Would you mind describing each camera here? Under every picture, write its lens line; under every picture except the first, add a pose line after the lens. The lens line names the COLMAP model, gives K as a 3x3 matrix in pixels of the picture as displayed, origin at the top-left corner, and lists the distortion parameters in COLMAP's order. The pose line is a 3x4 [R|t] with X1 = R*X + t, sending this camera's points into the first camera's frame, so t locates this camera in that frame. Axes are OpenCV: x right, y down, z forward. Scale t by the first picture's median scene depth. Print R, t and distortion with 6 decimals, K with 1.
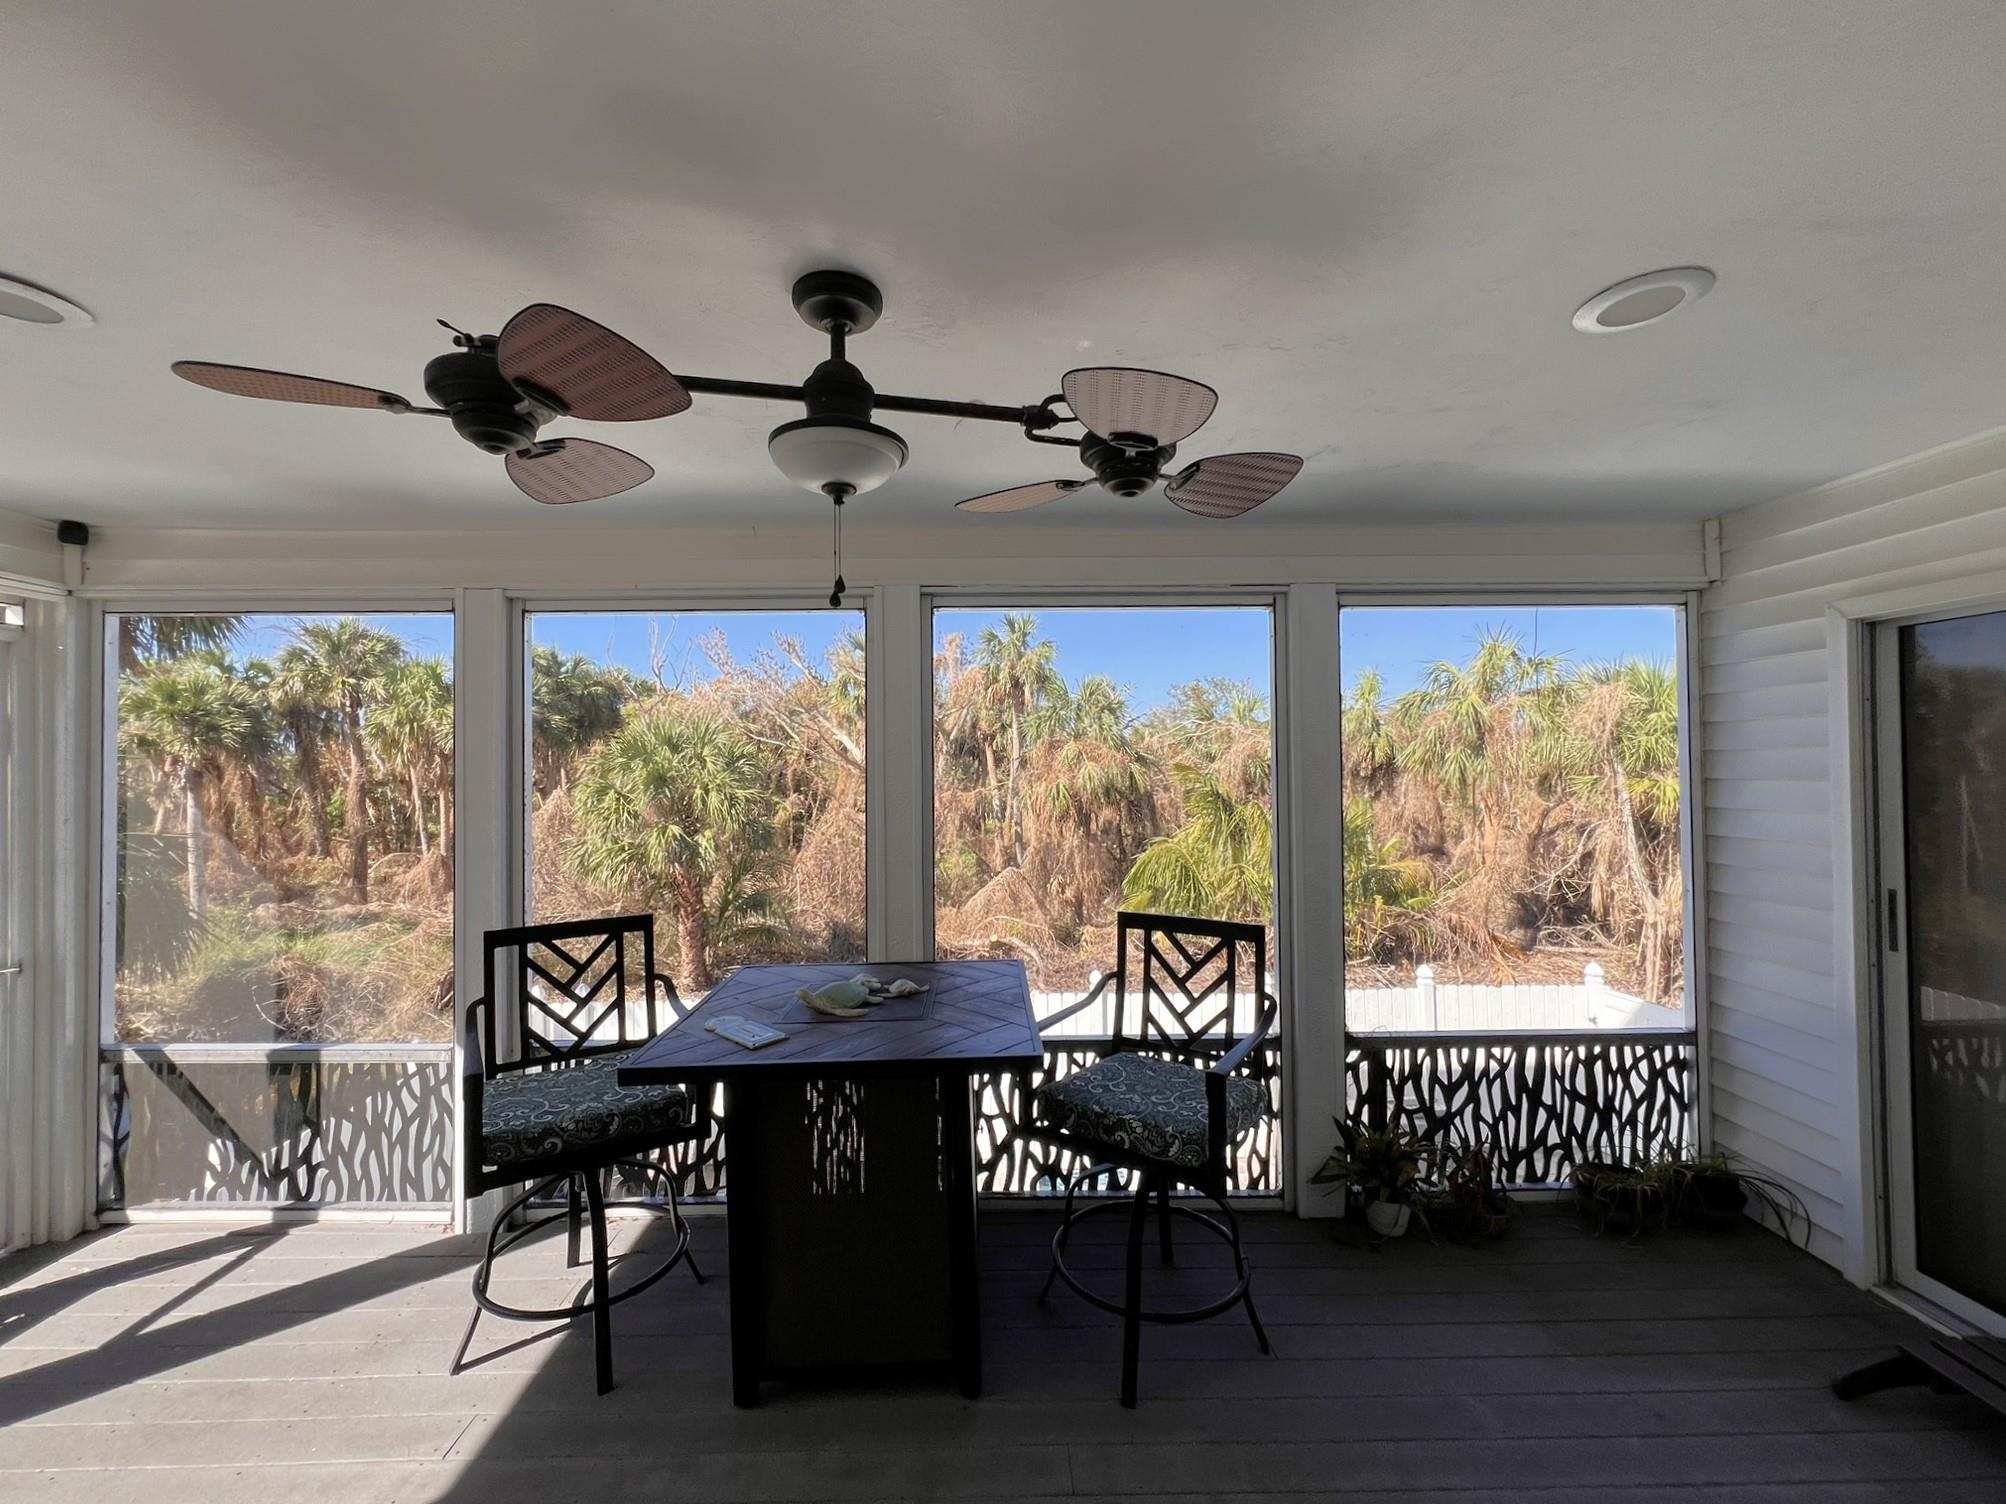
lens RADIAL K [[814.2, 0, 1003.0], [0, 814.2, 752.0], [0, 0, 1]] dist [0.001983, 0.000185]
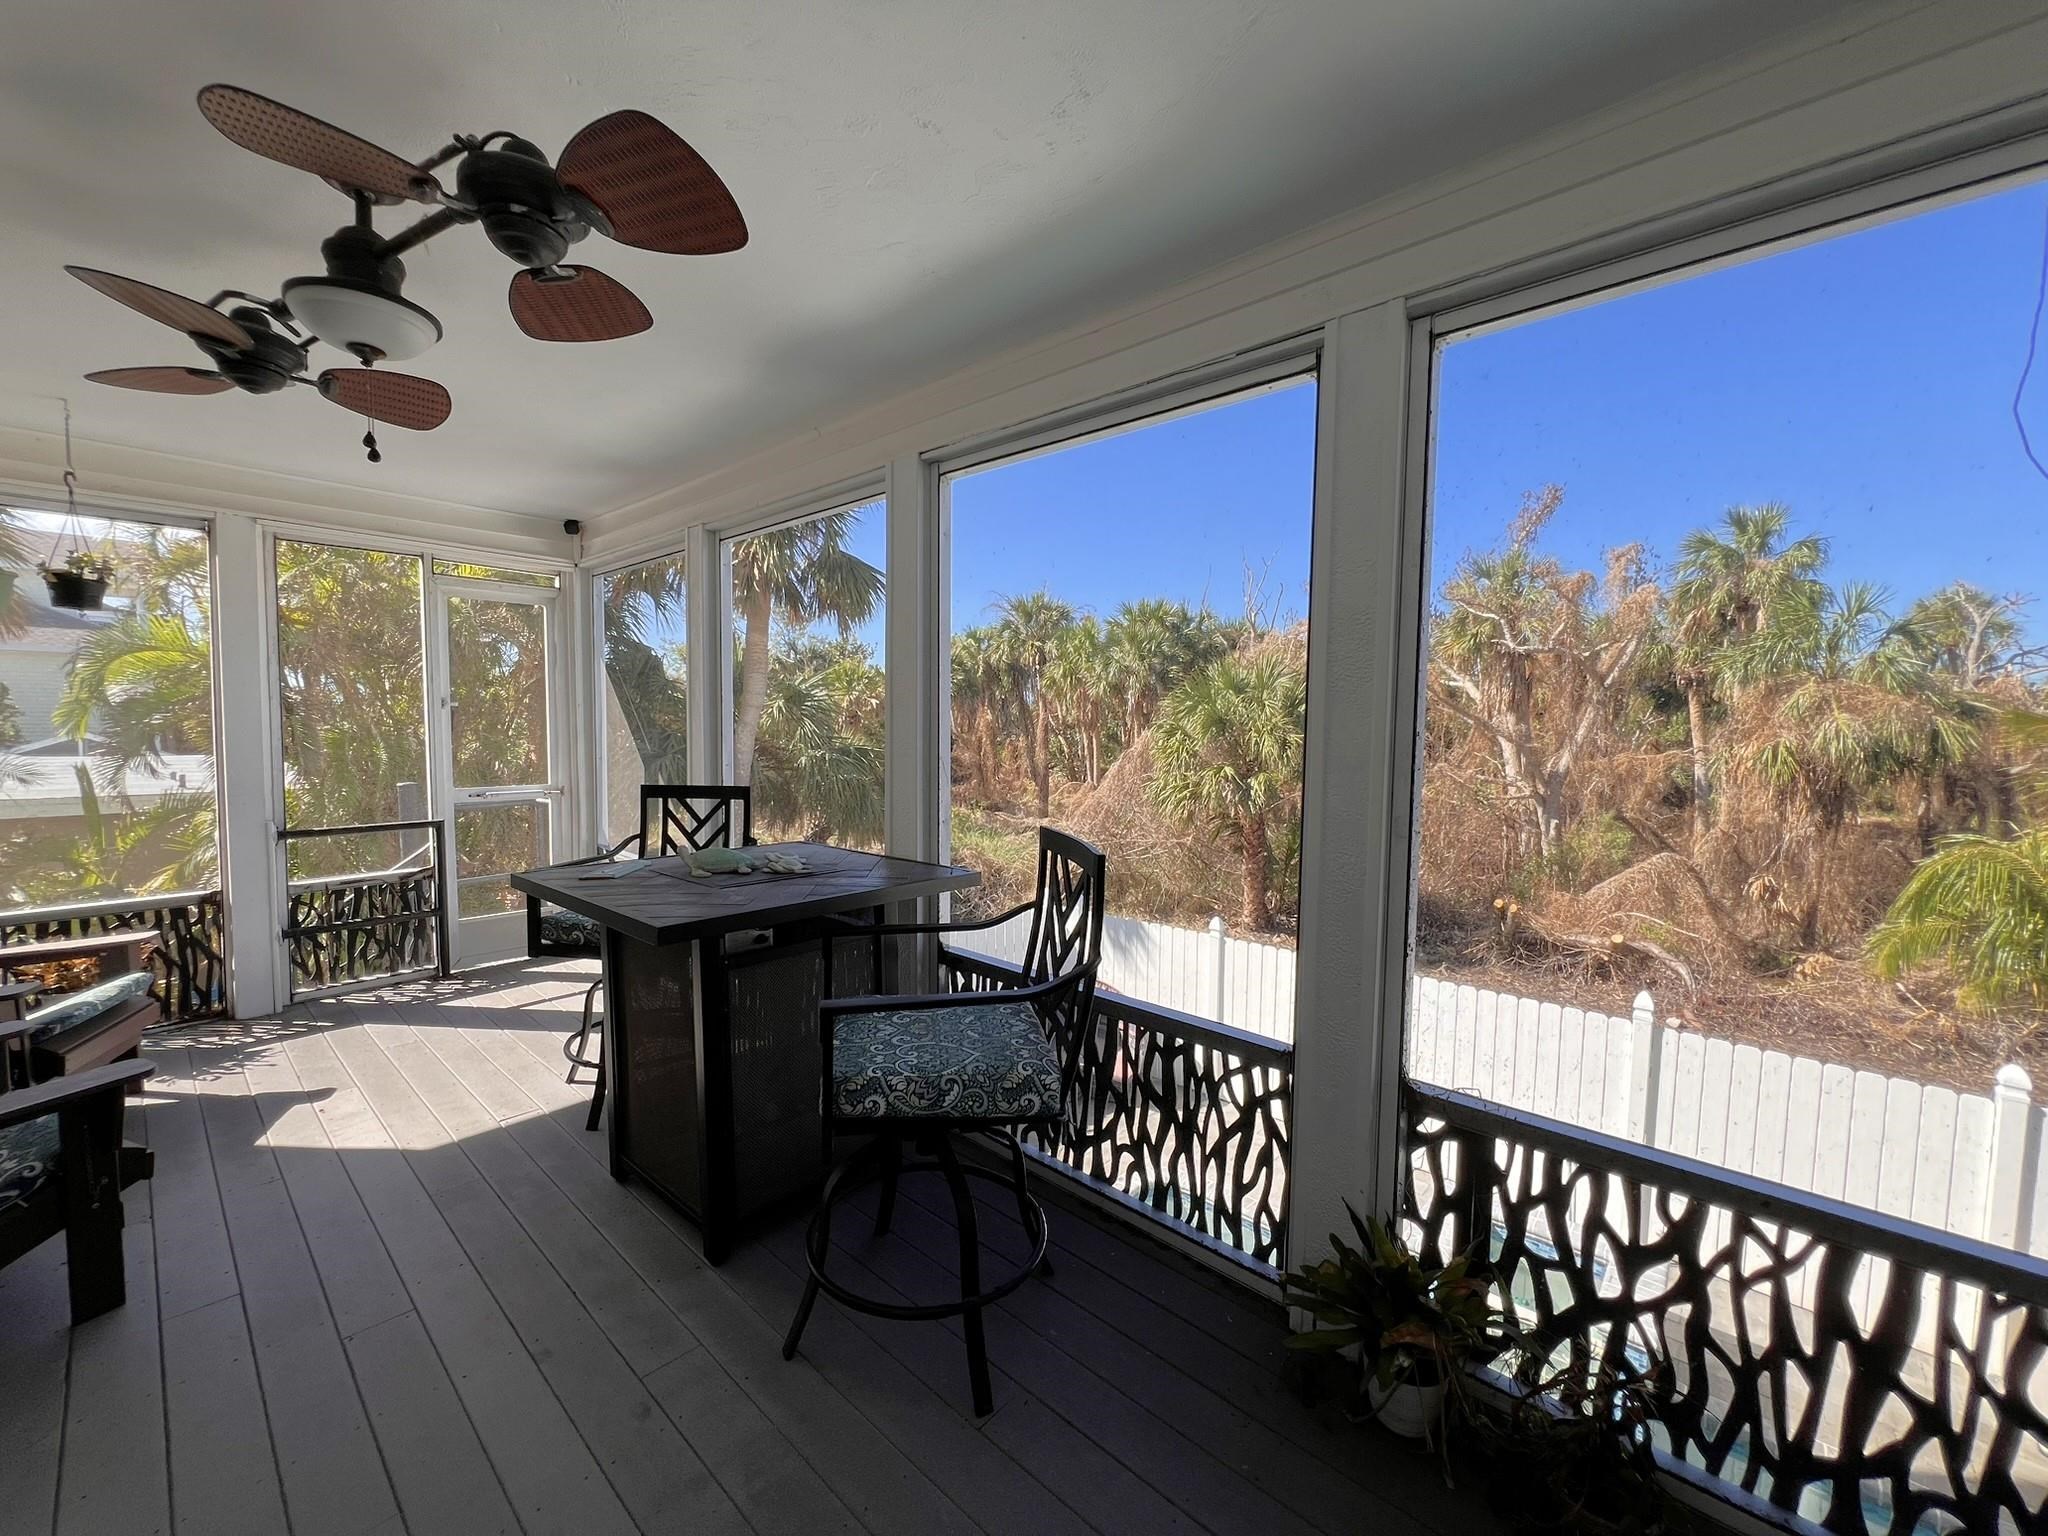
lens RADIAL K [[819.7, 0, 1024.0], [0, 819.7, 768.0], [0, 0, 1]] dist [0.002431, -0.000591]
pose [[0.728209, 0.057664, -0.682924, 0.602274], [-0.006691, 0.997005, 0.077049, 0.071545], [0.685322, -0.051539, 0.726414, 0.379028]]
